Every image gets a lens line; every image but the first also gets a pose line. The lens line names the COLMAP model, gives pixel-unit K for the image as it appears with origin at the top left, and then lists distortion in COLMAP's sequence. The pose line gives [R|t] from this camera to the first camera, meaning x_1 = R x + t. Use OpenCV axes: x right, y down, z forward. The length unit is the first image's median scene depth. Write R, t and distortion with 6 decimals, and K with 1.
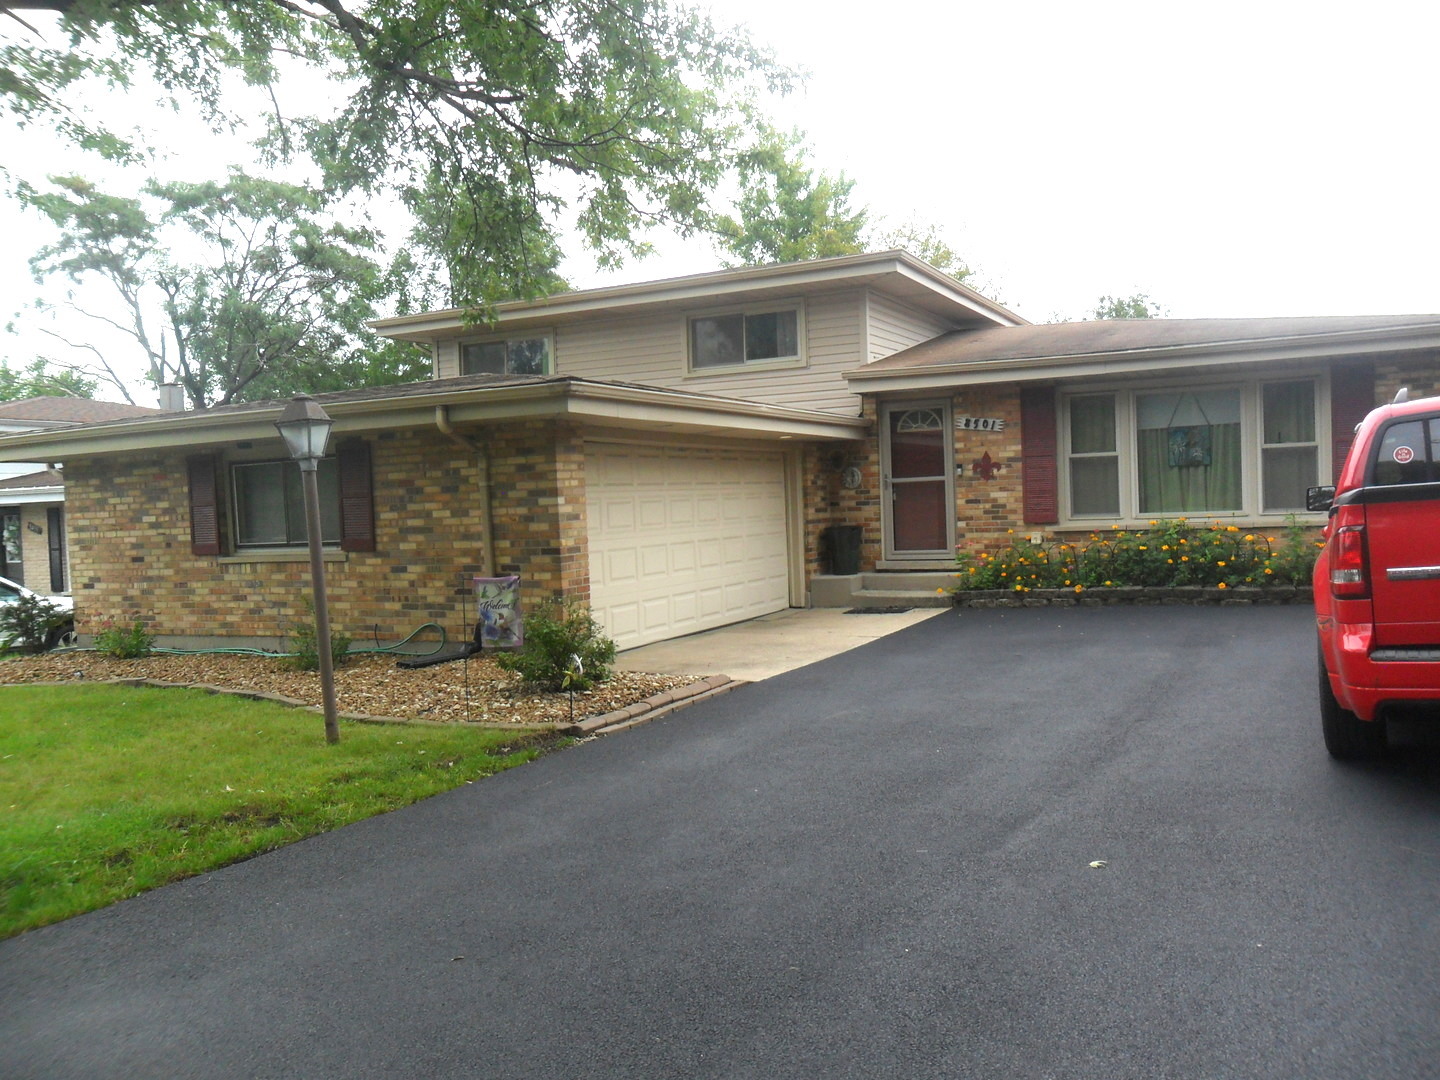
lens RADIAL K [[1169.7, 0, 718.8], [0, 1169.7, 543.4], [0, 0, 1]] dist [-0.015269, 0.006153]
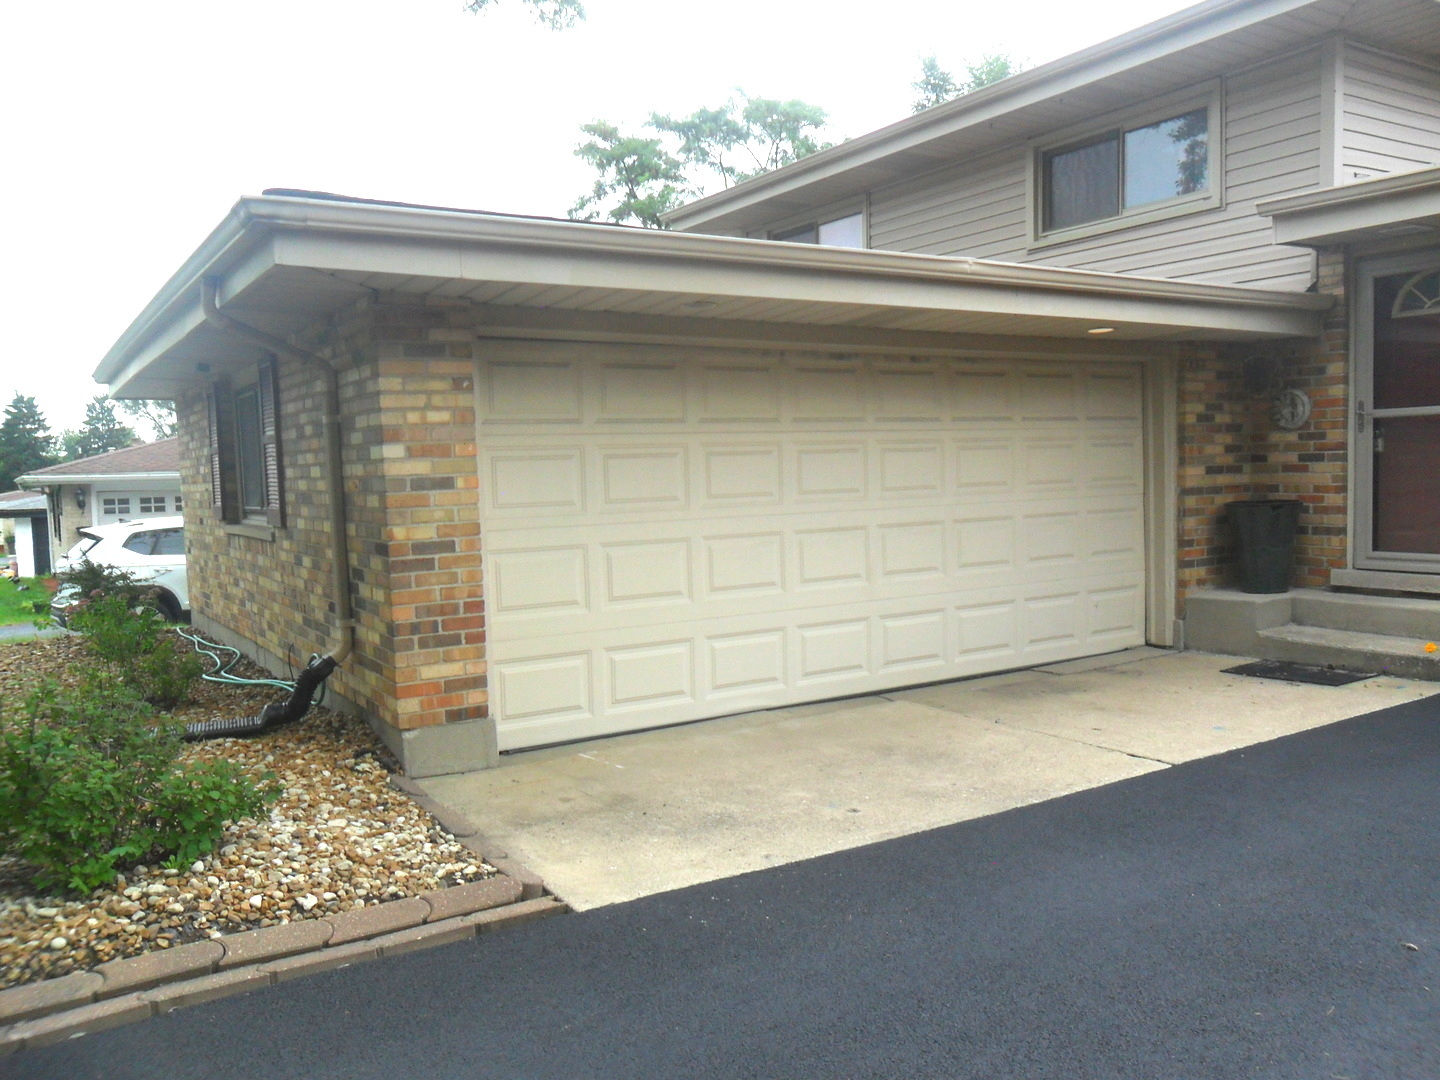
lens RADIAL K [[1169.7, 0, 724.2], [0, 1169.7, 538.6], [0, 0, 1]] dist [-0.015269, 0.006153]
pose [[0.859593, 0.044925, -0.509000, 0.167434], [-0.022976, 0.998518, 0.049329, -0.018120], [0.510462, -0.030708, 0.859352, 0.423368]]
